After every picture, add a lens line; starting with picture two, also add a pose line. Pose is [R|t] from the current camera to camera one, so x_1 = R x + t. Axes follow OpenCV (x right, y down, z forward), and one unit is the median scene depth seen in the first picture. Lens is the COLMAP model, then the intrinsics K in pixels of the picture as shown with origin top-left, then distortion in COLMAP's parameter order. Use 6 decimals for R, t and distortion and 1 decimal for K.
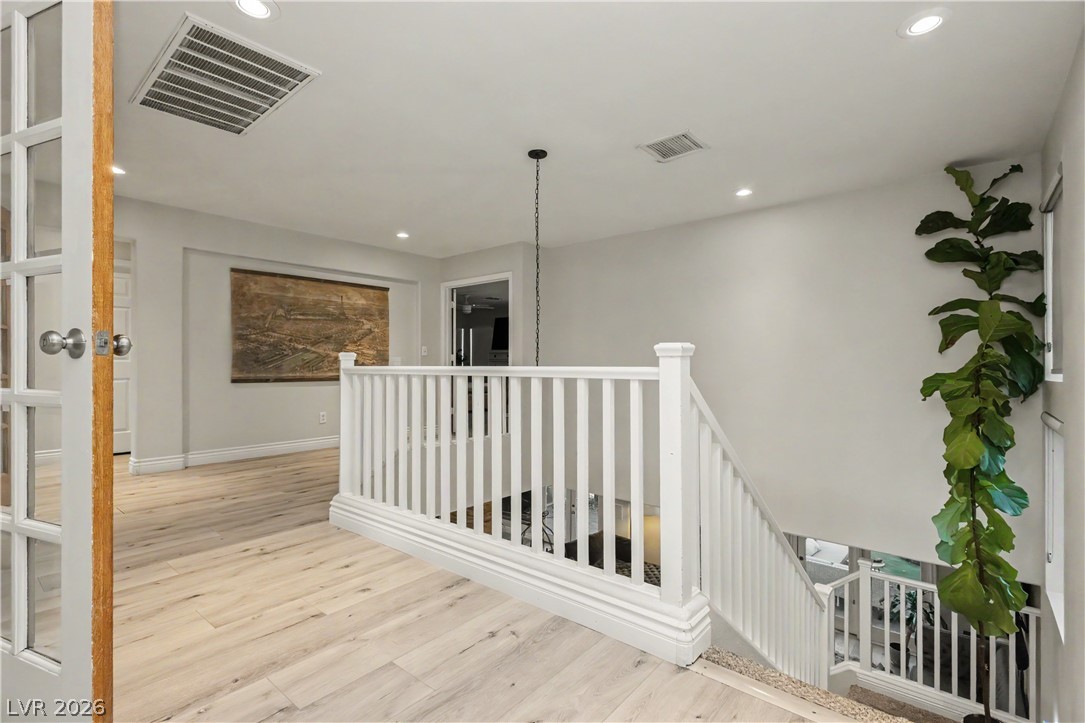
lens RADIAL K [[500.9, 0, 539.5], [0, 500.9, 363.0], [0, 0, 1]] dist [0.004510, -0.000539]
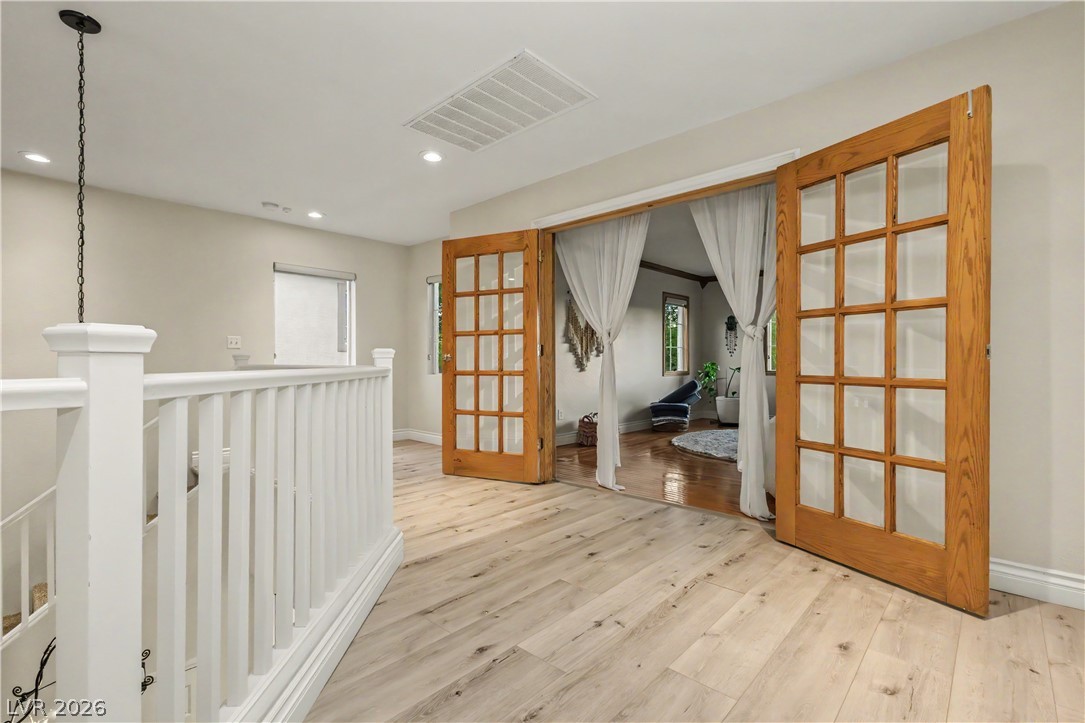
lens RADIAL K [[500.9, 0, 539.5], [0, 500.9, 363.0], [0, 0, 1]] dist [0.004510, -0.000539]
pose [[-0.998854, 0.000063, 0.047867, -0.745751], [0.000489, 0.999960, 0.008888, -0.008584], [-0.047865, 0.008901, -0.998814, 1.977809]]
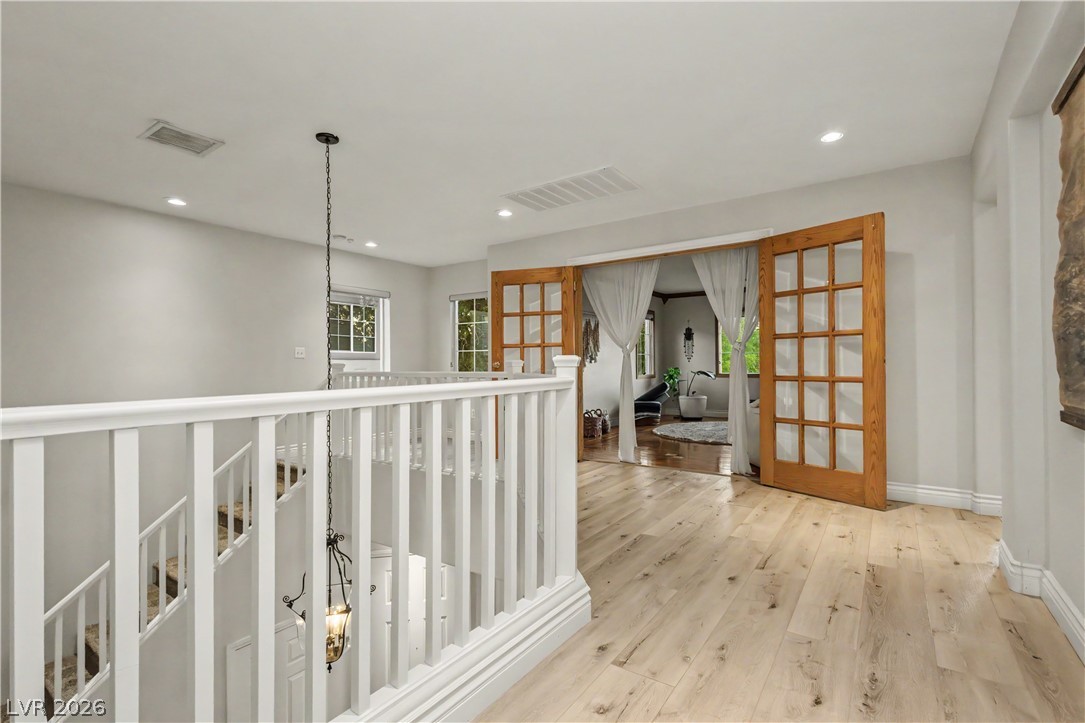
lens RADIAL K [[512.1, 0, 541.9], [0, 512.1, 364.4], [0, 0, 1]] dist [0.004558, 0.000372]
pose [[-0.995322, 0.006555, -0.096395, -0.370882], [0.006378, 0.999977, 0.002146, -0.017288], [0.096406, 0.001522, -0.995341, 2.430120]]
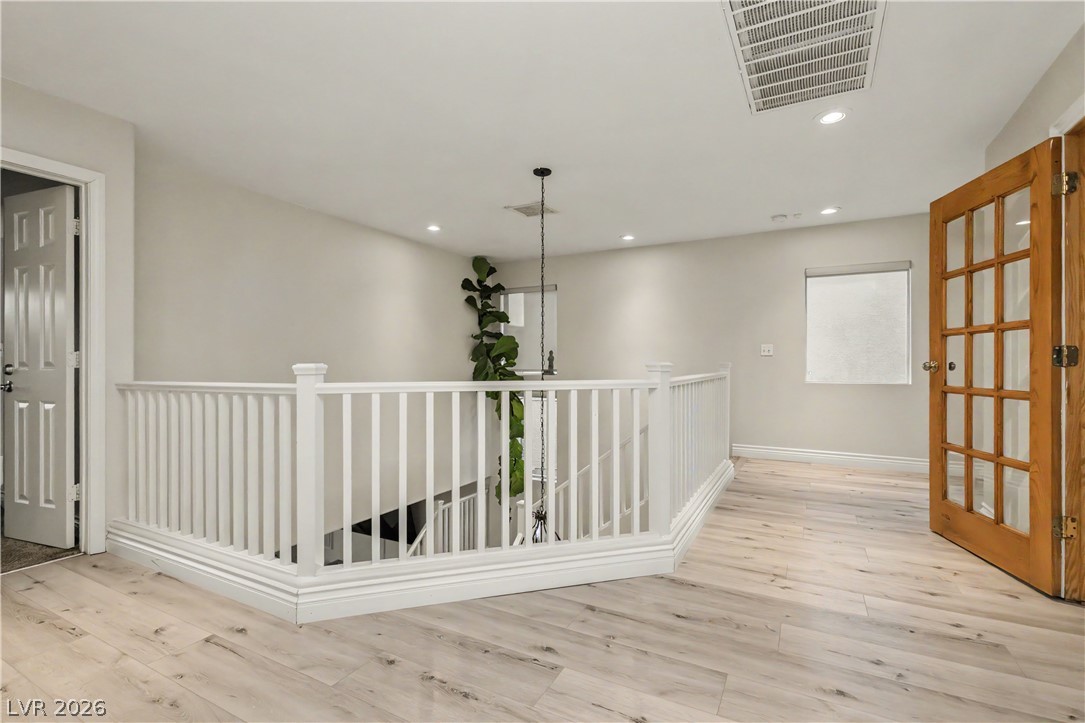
lens RADIAL K [[500.9, 0, 539.5], [0, 500.9, 363.0], [0, 0, 1]] dist [0.004510, -0.000539]
pose [[-0.198657, -0.003489, 0.980063, -1.289589], [0.006355, 0.999968, 0.004848, -0.031004], [-0.980049, 0.007192, -0.198628, 1.507586]]
